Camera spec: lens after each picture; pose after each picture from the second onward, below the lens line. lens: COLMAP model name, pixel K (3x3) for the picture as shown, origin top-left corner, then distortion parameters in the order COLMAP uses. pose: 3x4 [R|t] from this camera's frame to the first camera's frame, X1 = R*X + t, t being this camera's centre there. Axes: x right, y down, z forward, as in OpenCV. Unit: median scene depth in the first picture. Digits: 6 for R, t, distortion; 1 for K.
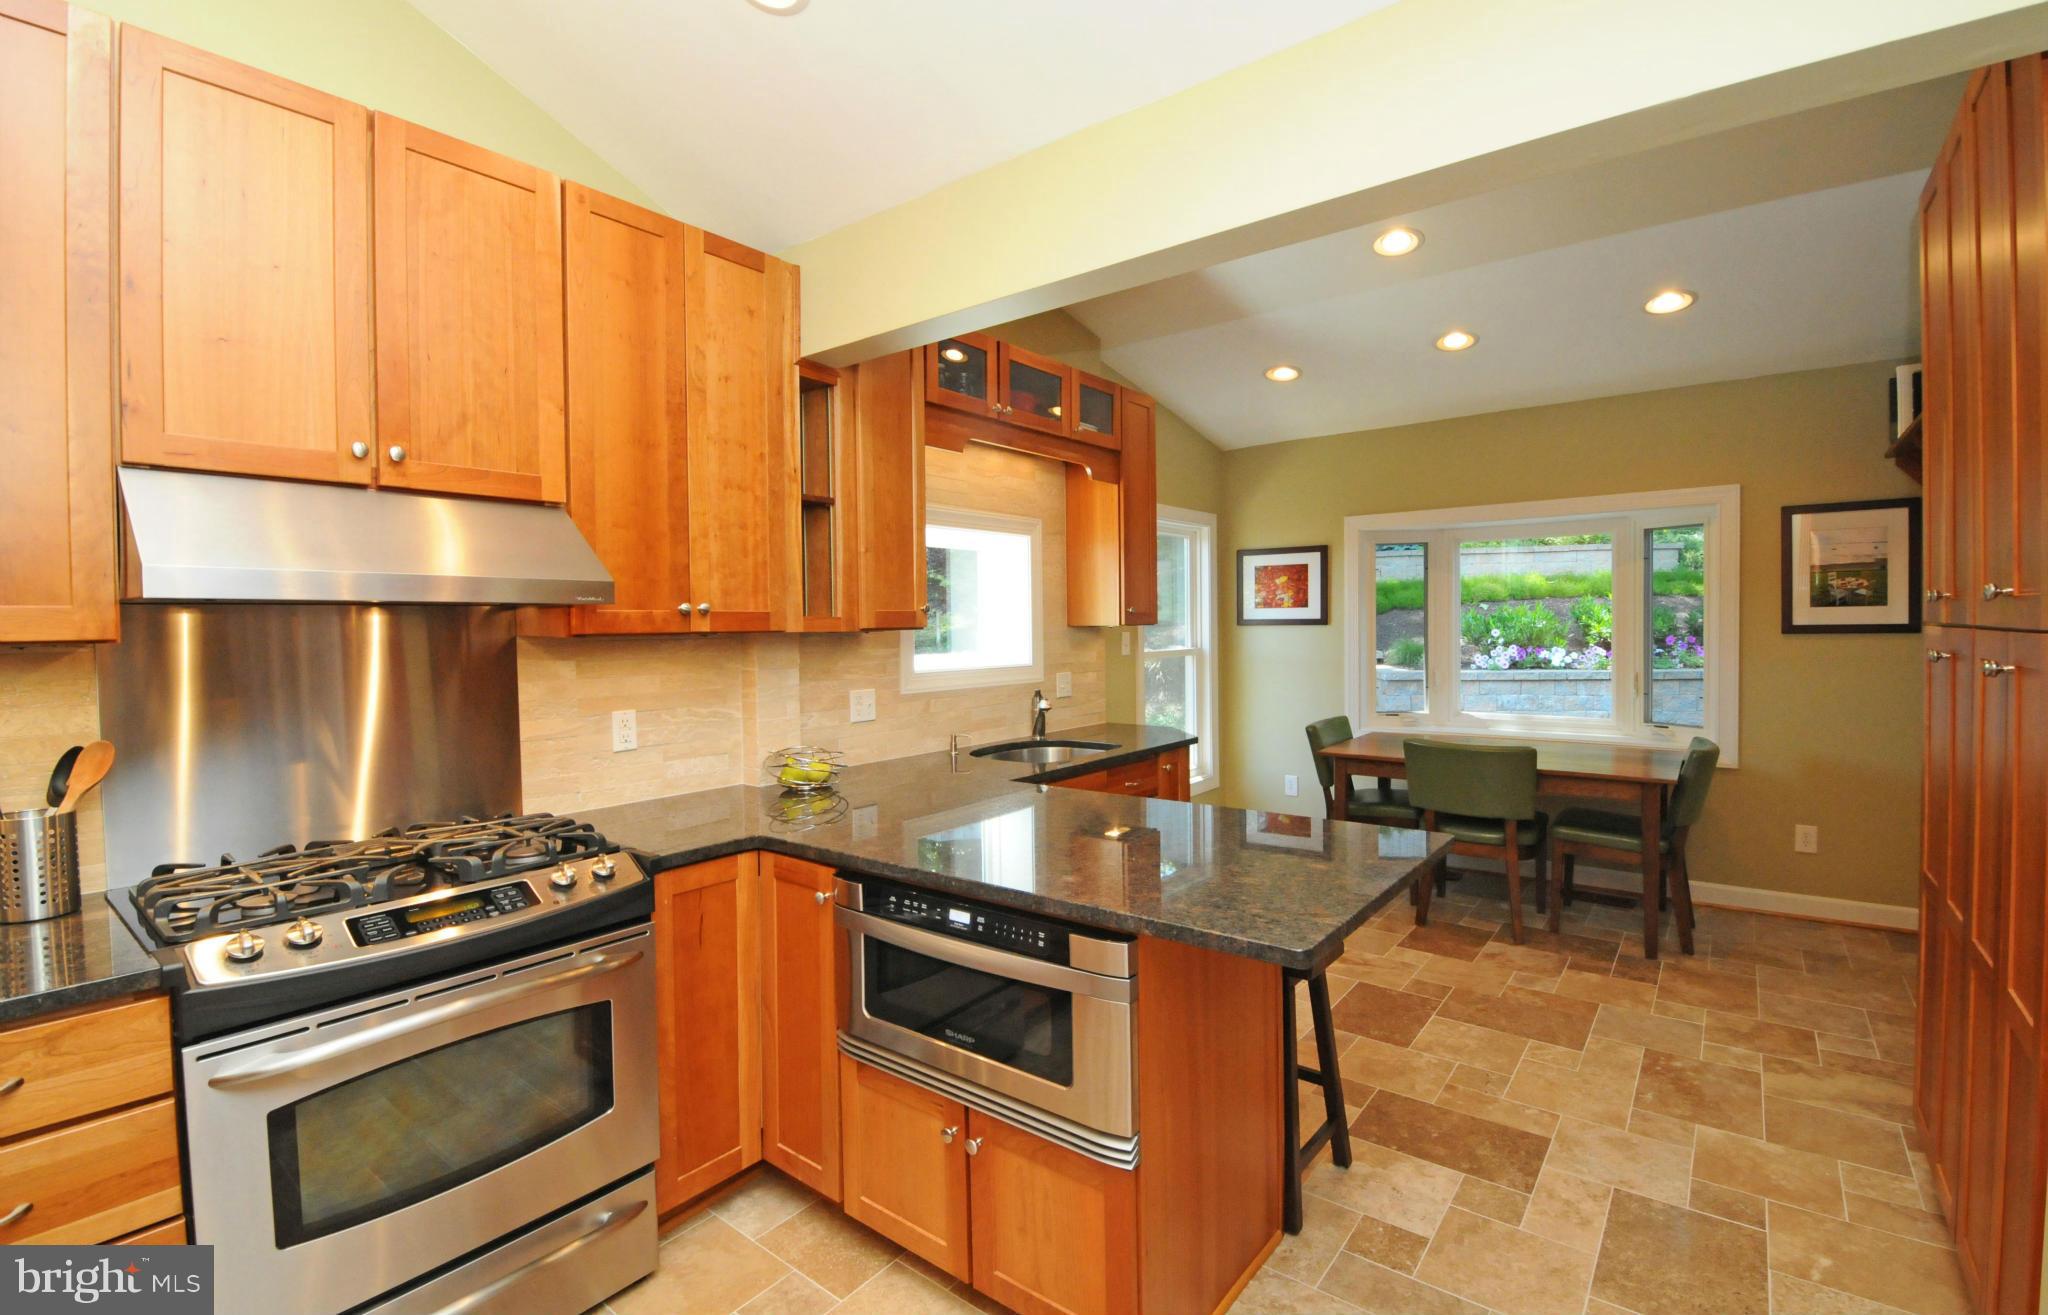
lens RADIAL K [[900.2, 0, 1019.9], [0, 900.2, 644.2], [0, 0, 1]] dist [-0.021495, -0.000353]
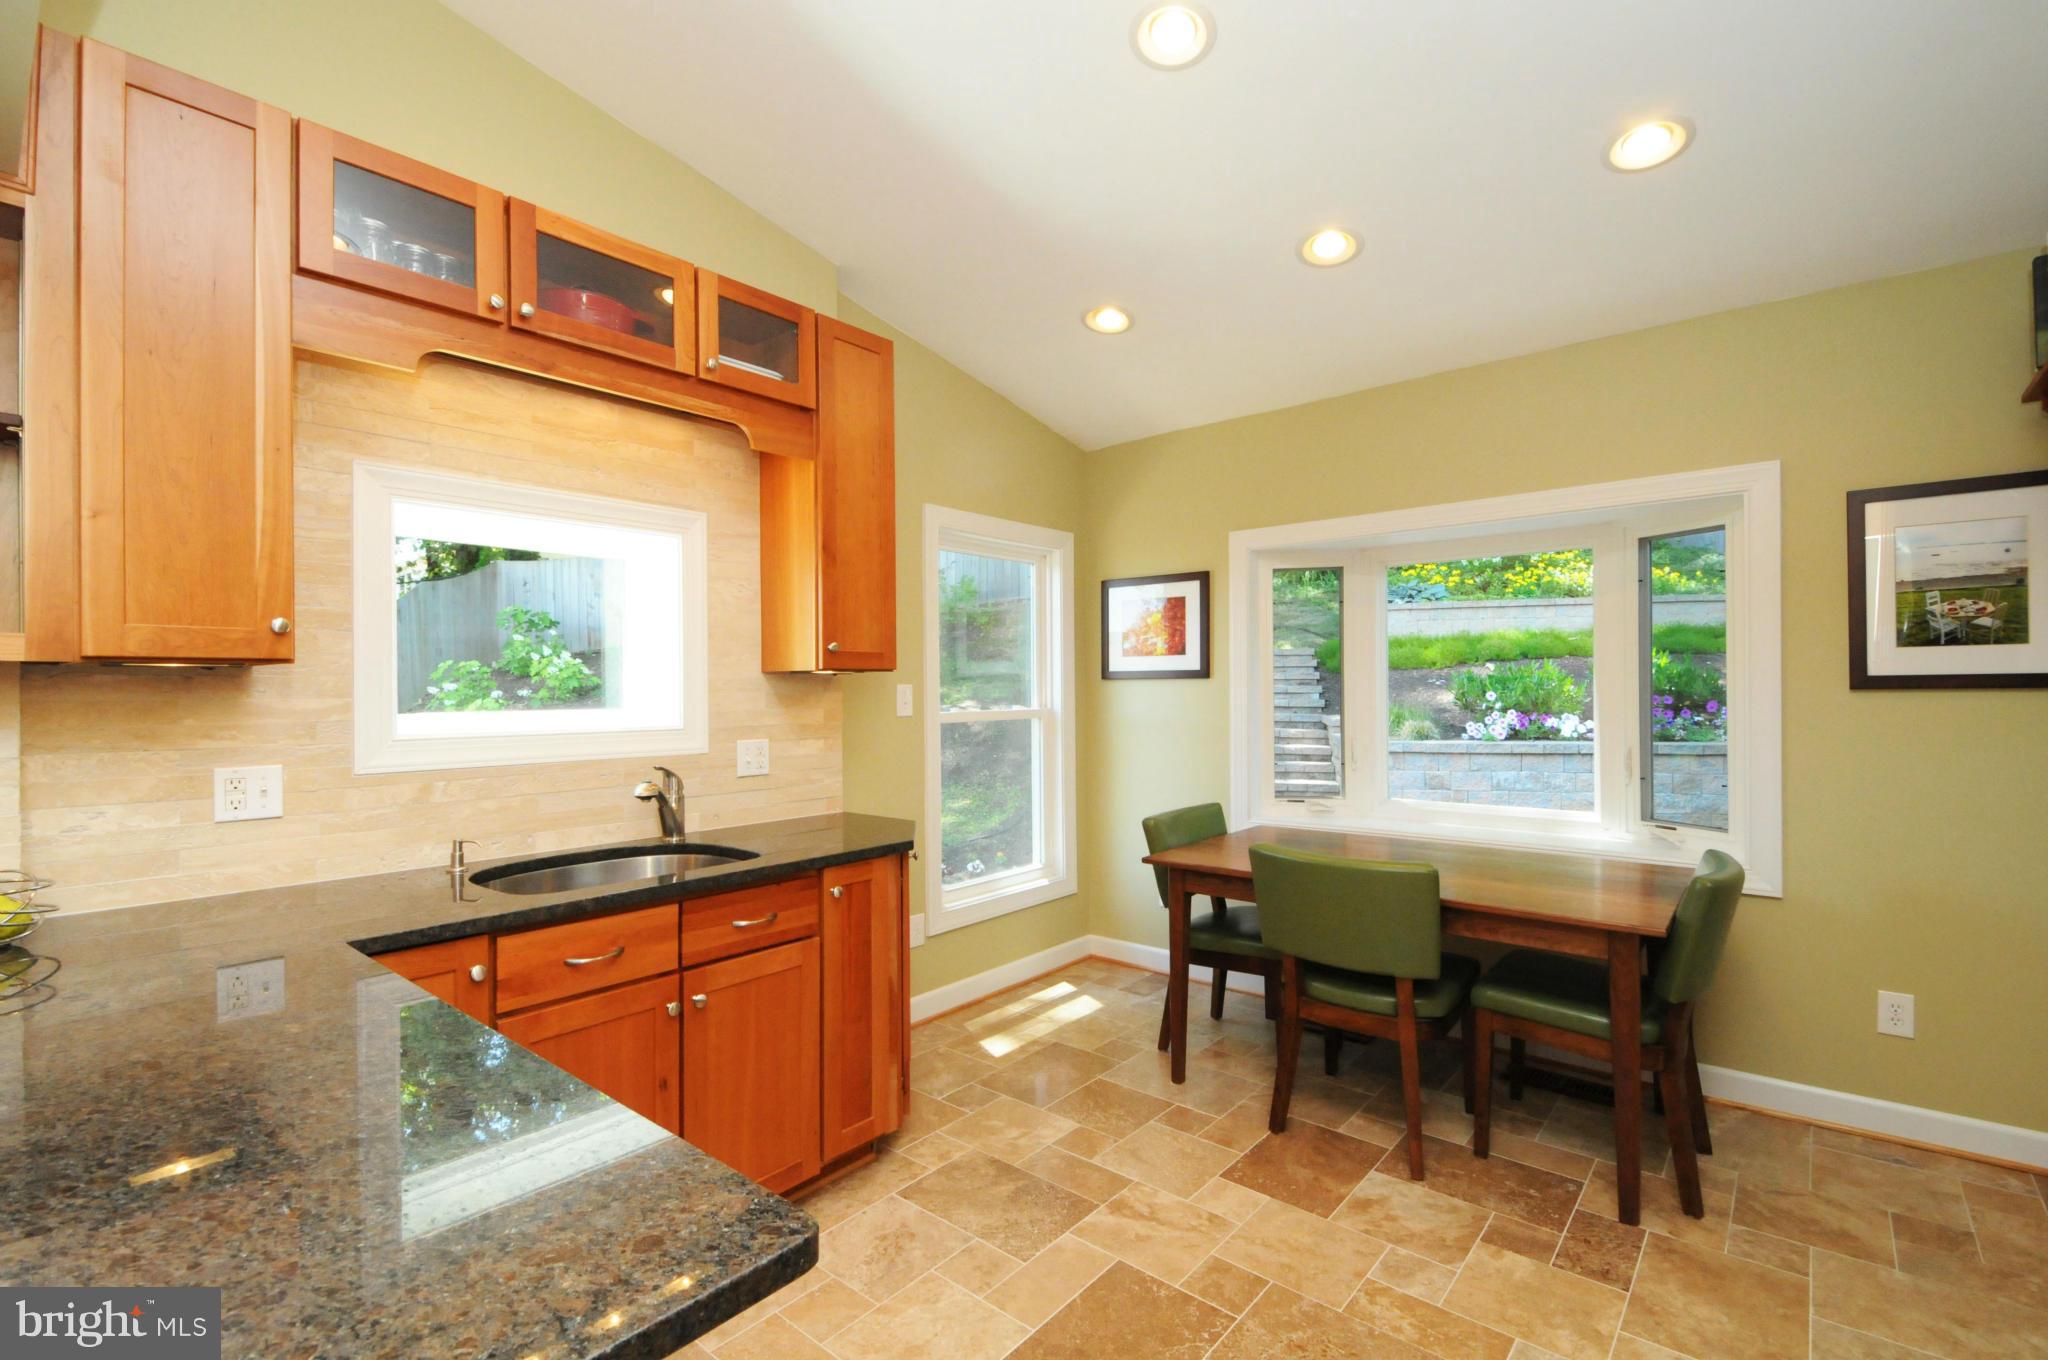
lens RADIAL K [[907.7, 0, 1028.7], [0, 907.7, 691.1], [0, 0, 1]] dist [0.003727, -0.004502]
pose [[0.999492, 0.006490, -0.031190, 0.299816], [-0.007142, 0.999757, -0.020845, 0.007868], [0.031047, 0.021057, 0.999296, 0.340107]]
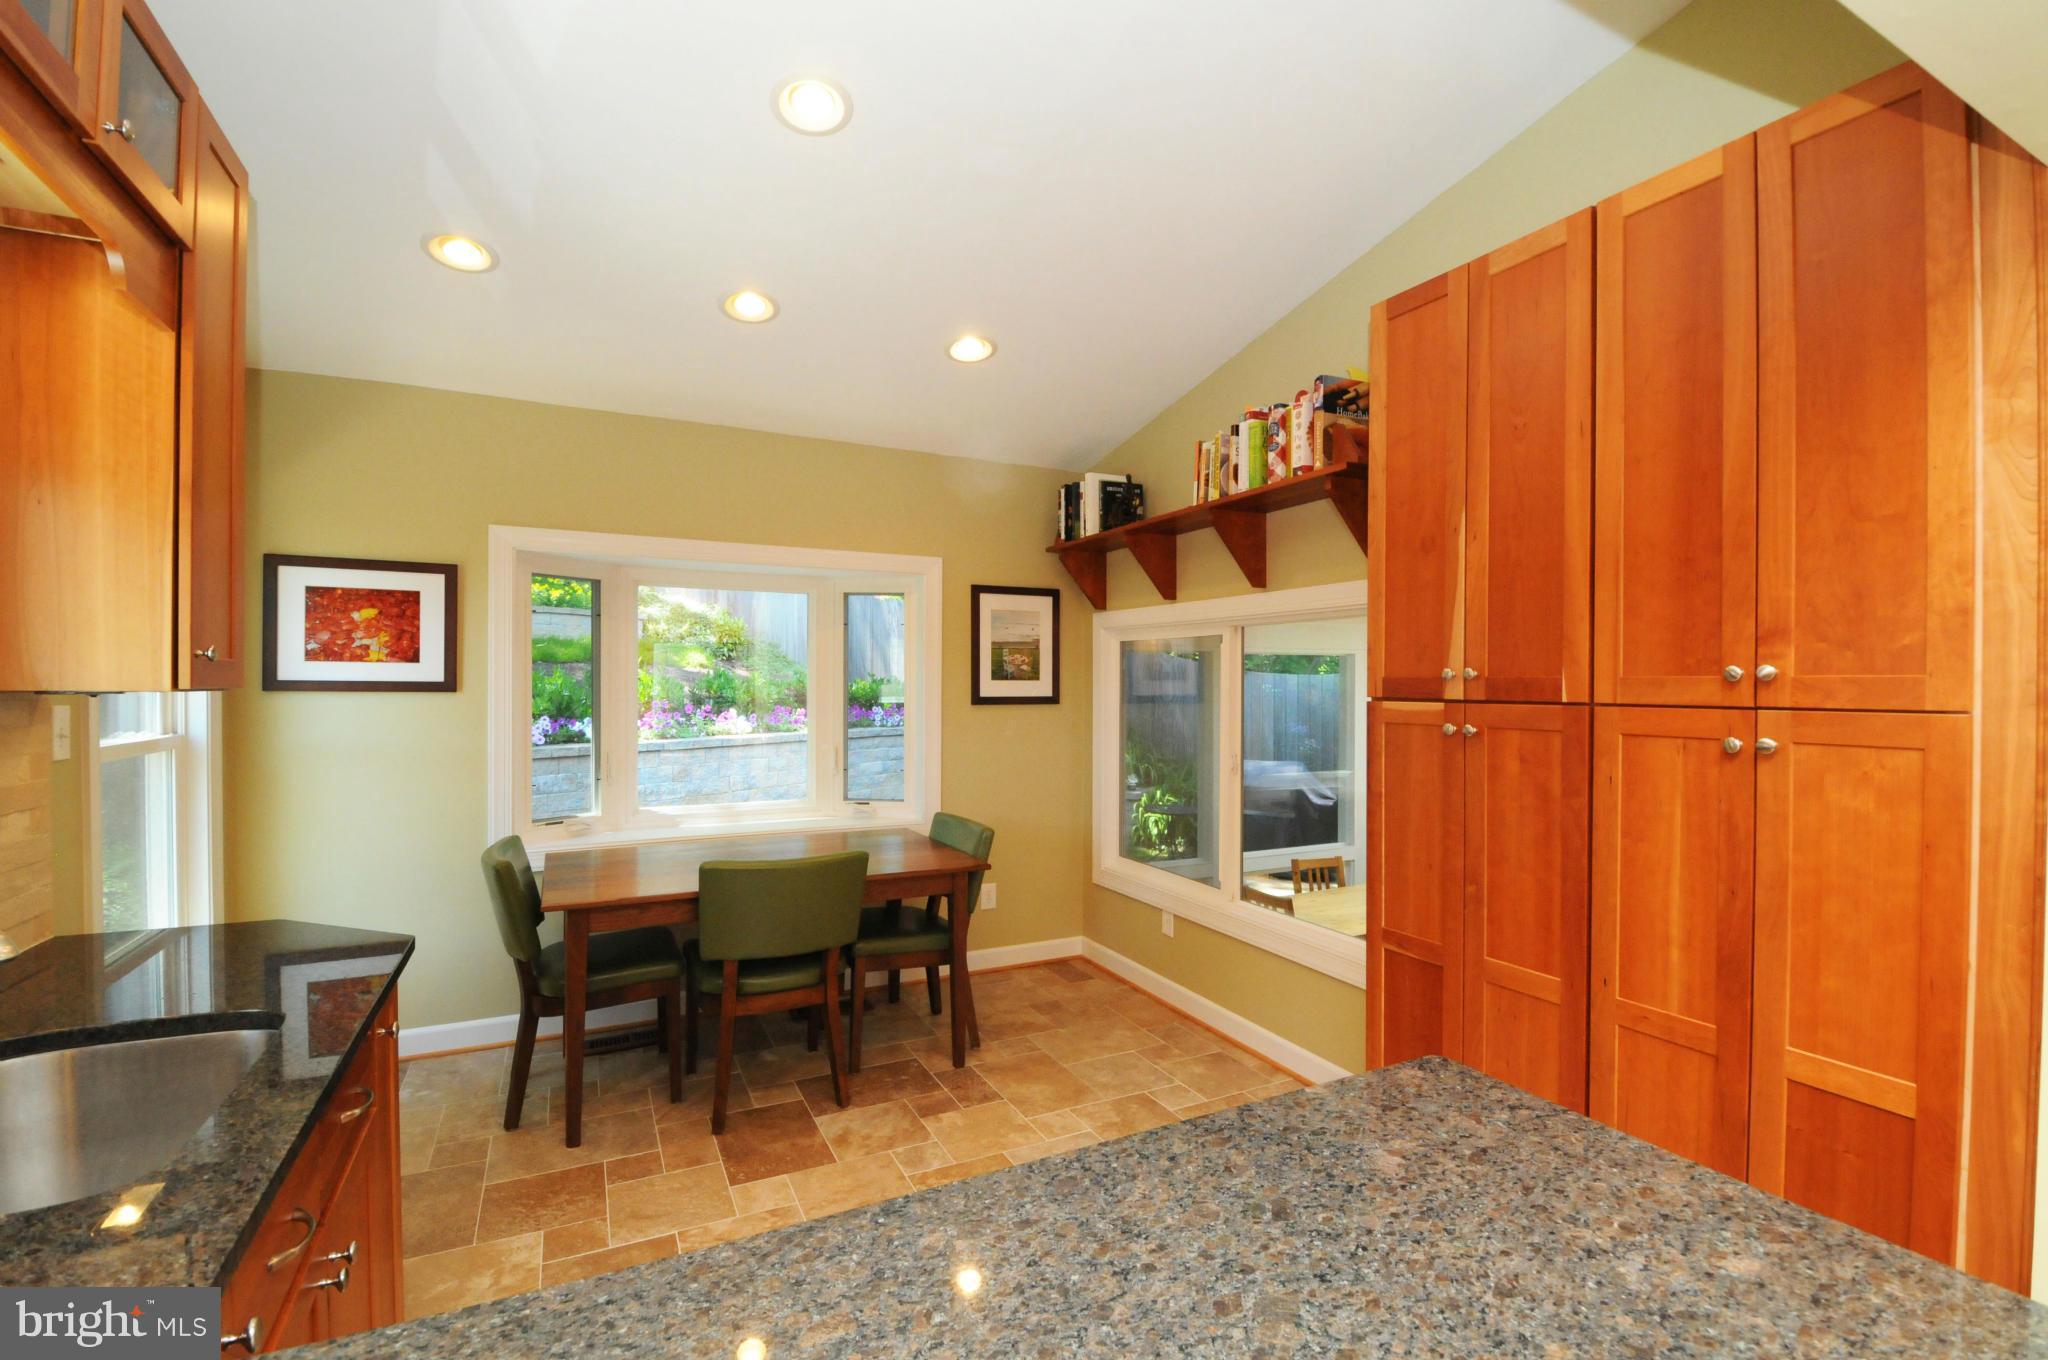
lens RADIAL K [[904.7, 0, 1031.6], [0, 904.7, 689.6], [0, 0, 1]] dist [0.023138, -0.028096]
pose [[0.415602, 0.011400, 0.909475, -0.094586], [0.009675, 0.999809, -0.016953, -0.011530], [-0.909495, 0.015845, 0.415413, 0.511076]]
